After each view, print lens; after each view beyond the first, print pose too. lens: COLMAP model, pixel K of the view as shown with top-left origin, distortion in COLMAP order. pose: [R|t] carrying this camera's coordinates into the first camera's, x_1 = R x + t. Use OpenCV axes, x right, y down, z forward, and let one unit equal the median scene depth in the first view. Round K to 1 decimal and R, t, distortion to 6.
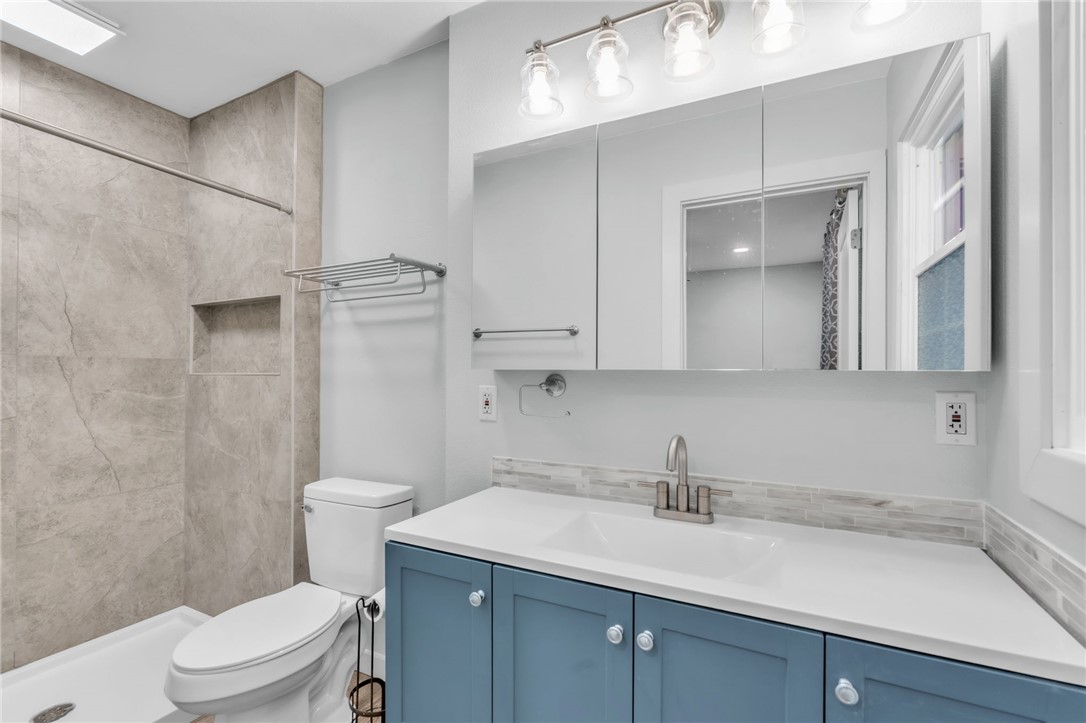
lens RADIAL K [[496.0, 0, 540.3], [0, 496.0, 366.0], [0, 0, 1]] dist [-0.000092, 0.000114]
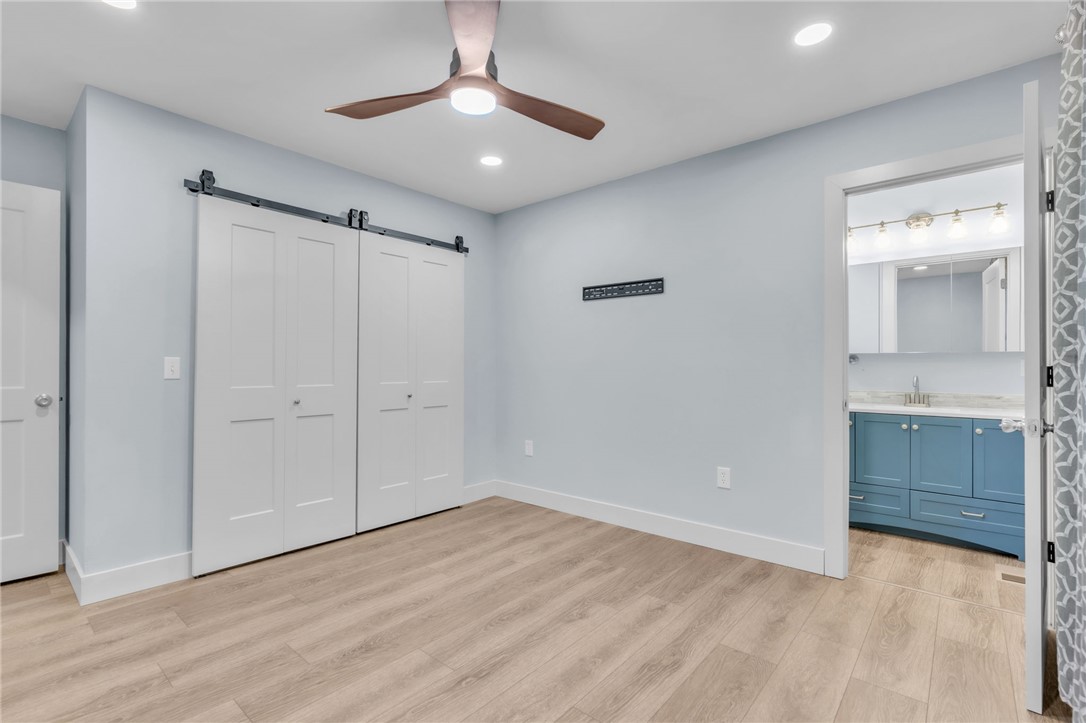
lens RADIAL K [[496.0, 0, 541.3], [0, 496.0, 363.2], [0, 0, 1]] dist [-0.000092, 0.000114]
pose [[0.971130, -0.007574, -0.238429, -1.092172], [0.010390, 0.999890, 0.010556, 0.016652], [0.238323, -0.012729, 0.971102, -2.194045]]
